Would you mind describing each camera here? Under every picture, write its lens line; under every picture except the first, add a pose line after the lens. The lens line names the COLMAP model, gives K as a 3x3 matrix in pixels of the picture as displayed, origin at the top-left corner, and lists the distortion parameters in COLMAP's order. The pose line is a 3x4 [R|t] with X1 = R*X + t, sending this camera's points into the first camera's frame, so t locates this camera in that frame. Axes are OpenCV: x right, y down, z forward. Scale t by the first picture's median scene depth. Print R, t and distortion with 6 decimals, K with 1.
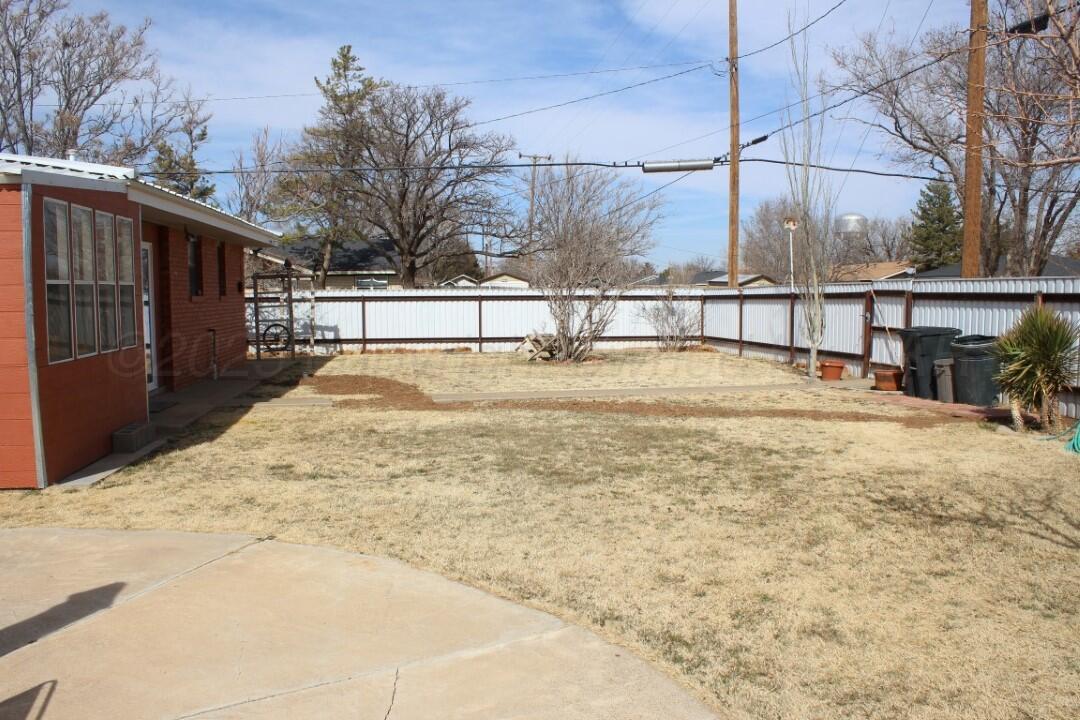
lens RADIAL K [[903.6, 0, 539.6], [0, 903.6, 357.4], [0, 0, 1]] dist [-0.070223, -0.004498]
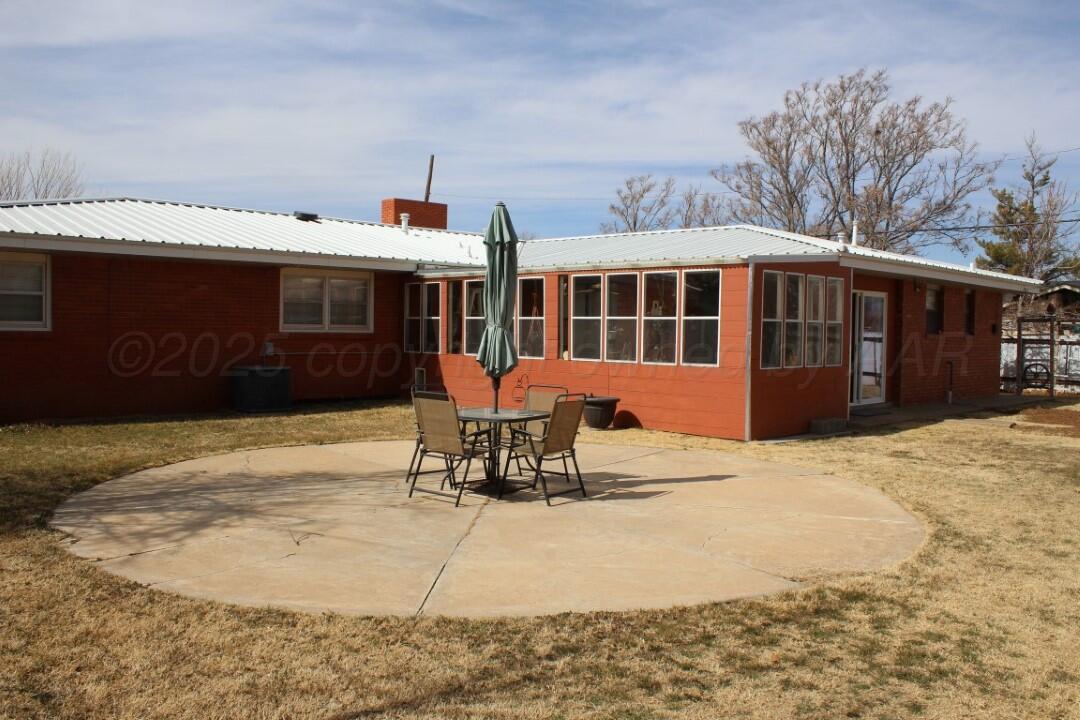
lens RADIAL K [[903.6, 0, 540.2], [0, 903.6, 360.5], [0, 0, 1]] dist [-0.070223, -0.004498]
pose [[0.607186, 0.043464, -0.793370, 0.193537], [-0.077204, 0.997005, -0.004466, 0.010787], [0.790800, 0.063963, 0.608724, -0.131728]]
